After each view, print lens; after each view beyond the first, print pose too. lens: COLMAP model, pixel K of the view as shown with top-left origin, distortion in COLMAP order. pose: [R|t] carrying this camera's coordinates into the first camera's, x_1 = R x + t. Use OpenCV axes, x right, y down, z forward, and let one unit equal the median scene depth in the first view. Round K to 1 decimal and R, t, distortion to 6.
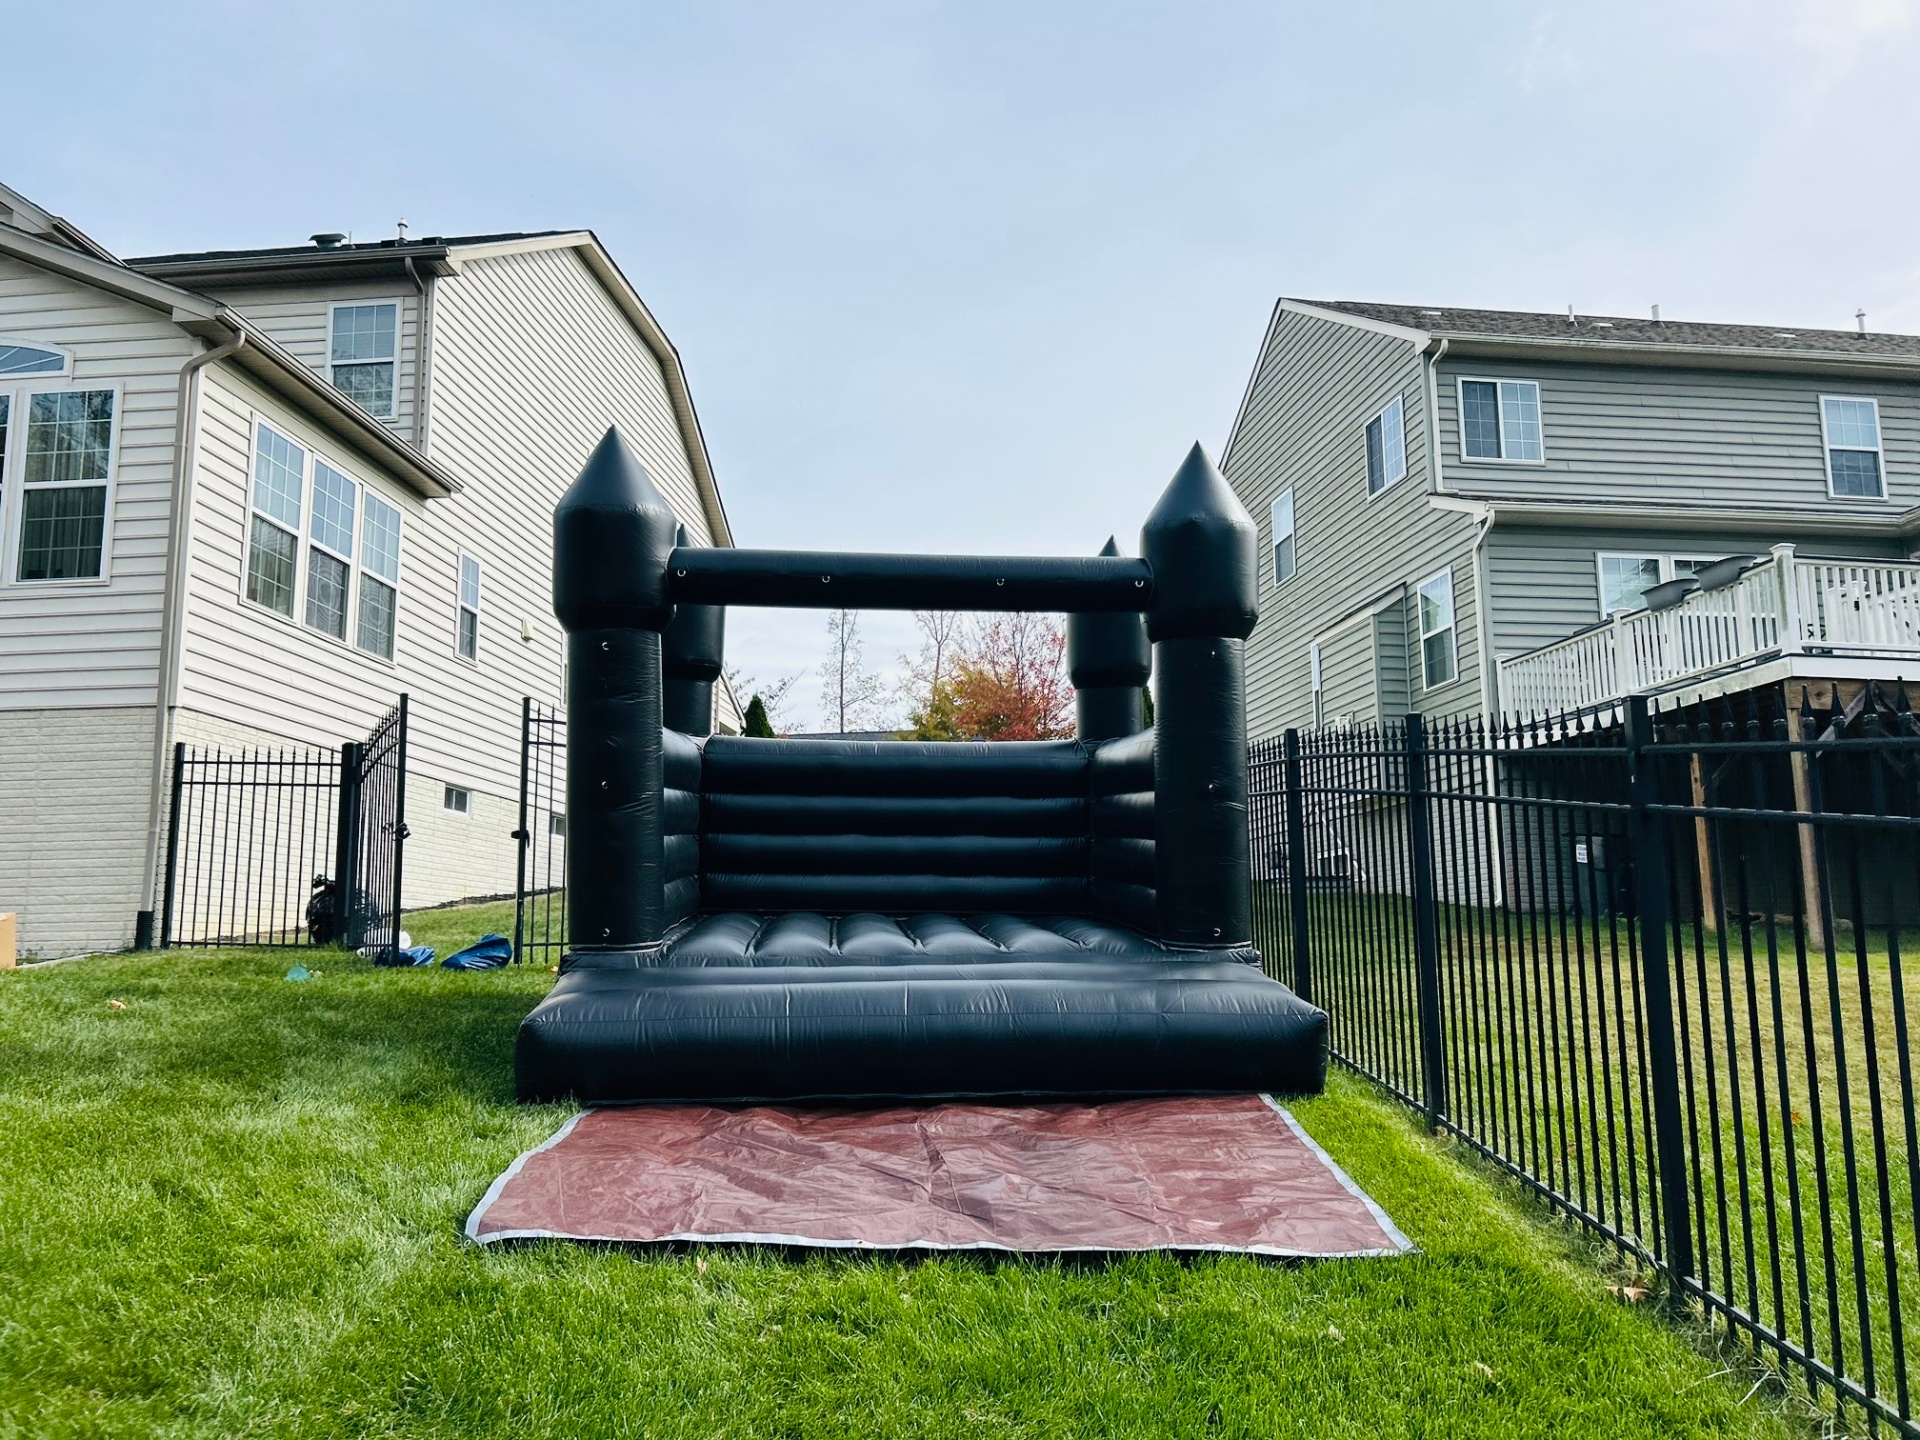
lens RADIAL K [[1524.8, 0, 960.0], [0, 1524.8, 720.0], [0, 0, 1]] dist [0.086463, -0.203085]
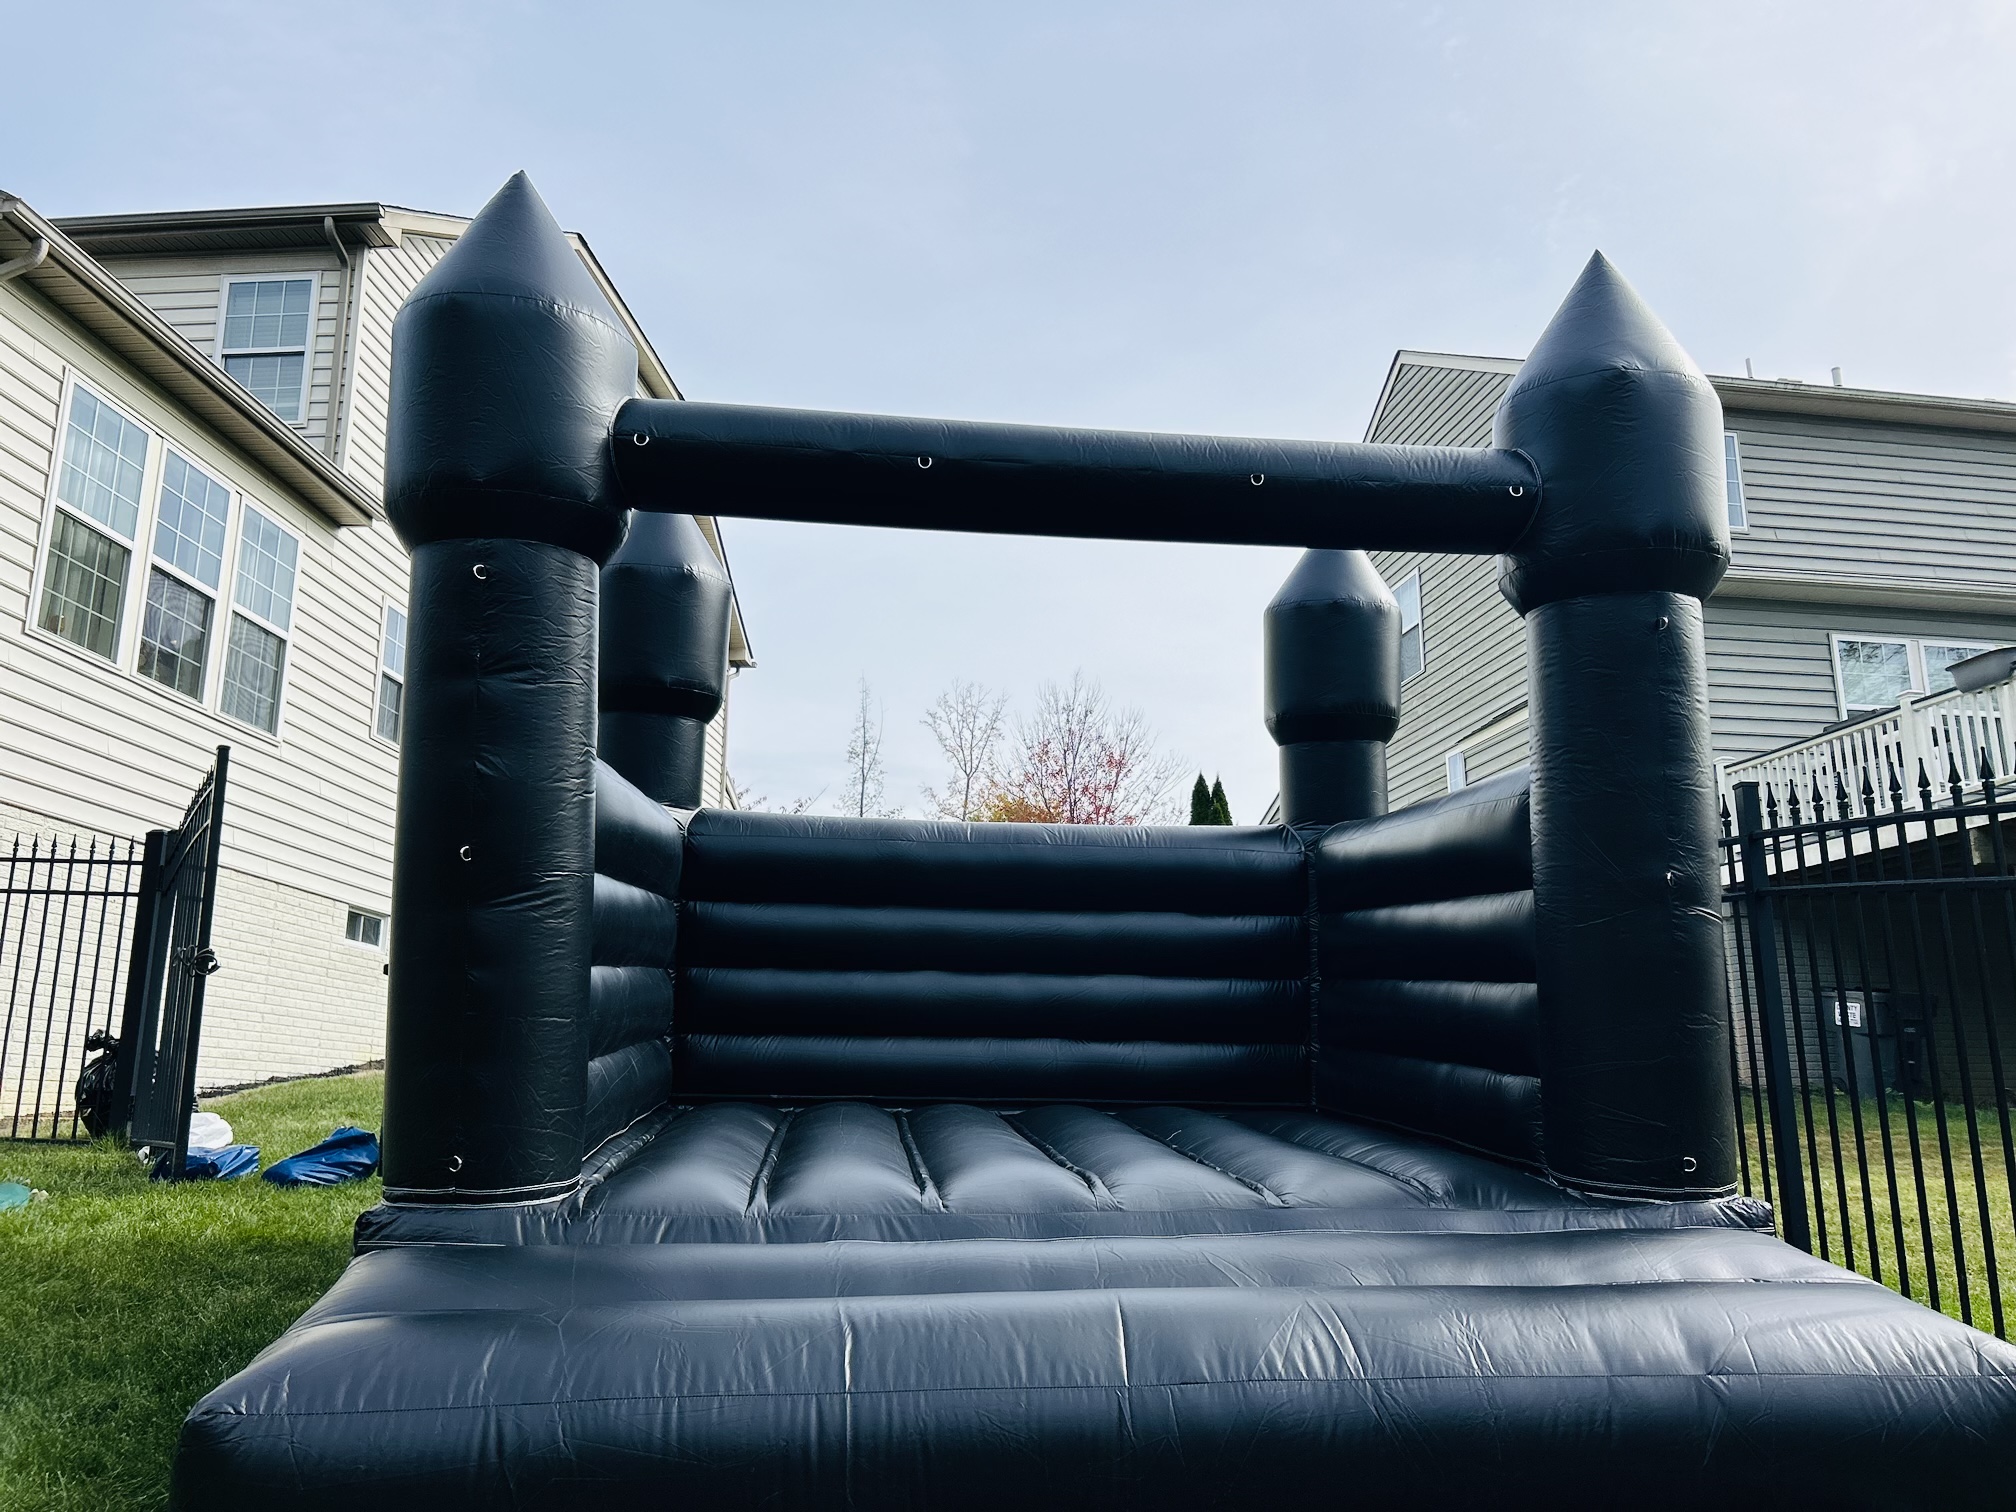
lens RADIAL K [[1510.6, 0, 1017.5], [0, 1510.6, 761.8], [0, 0, 1]] dist [0.045329, -0.051201]
pose [[0.999377, 0.014002, 0.032409, -0.044940], [-0.011550, 0.997143, -0.074654, 0.028952], [-0.033362, 0.074233, 0.996683, 0.313112]]
